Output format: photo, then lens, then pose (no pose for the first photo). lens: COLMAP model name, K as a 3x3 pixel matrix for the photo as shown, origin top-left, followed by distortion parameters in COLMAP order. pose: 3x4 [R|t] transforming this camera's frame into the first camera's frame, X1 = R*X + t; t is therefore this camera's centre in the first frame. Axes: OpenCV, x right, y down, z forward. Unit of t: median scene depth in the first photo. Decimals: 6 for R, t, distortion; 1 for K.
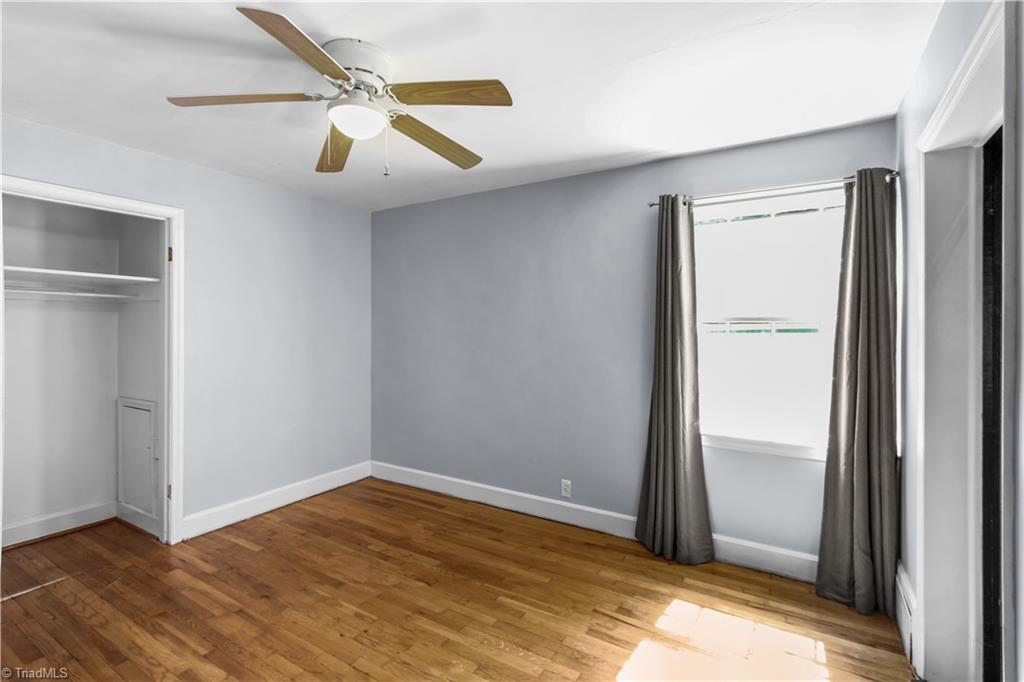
lens RADIAL K [[477.6, 0, 511.7], [0, 477.6, 322.0], [0, 0, 1]] dist [-0.009711, 0.000916]
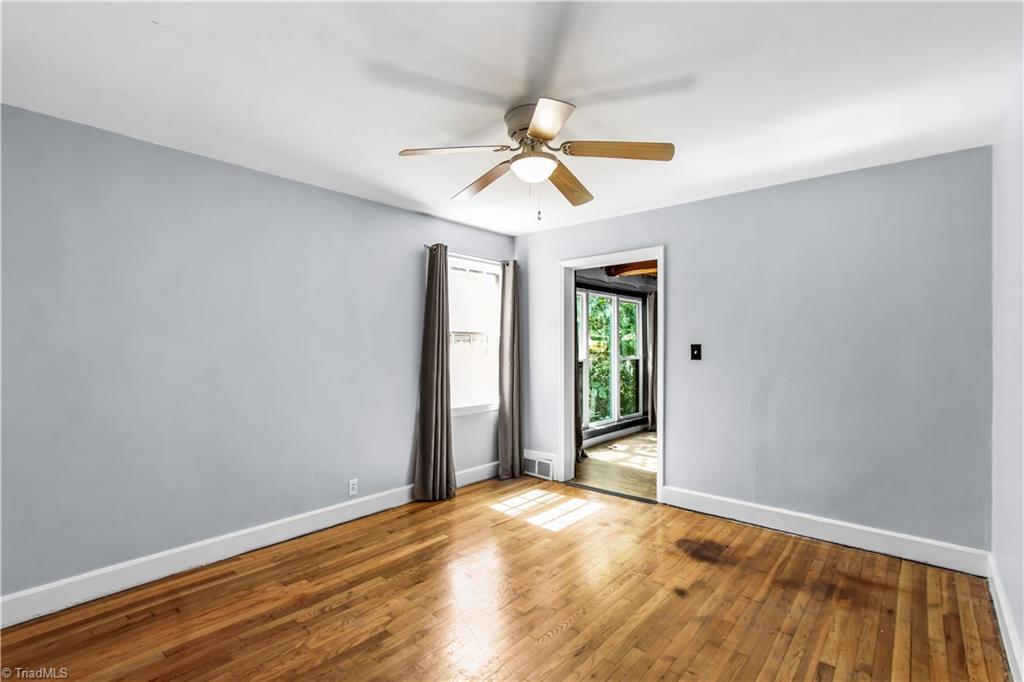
lens RADIAL K [[477.6, 0, 510.6], [0, 477.6, 343.8], [0, 0, 1]] dist [-0.009711, 0.000916]
pose [[0.151530, -0.003847, 0.988445, -0.990829], [-0.016889, 0.999836, 0.006480, 0.015431], [-0.988308, -0.017676, 0.151440, 0.552617]]
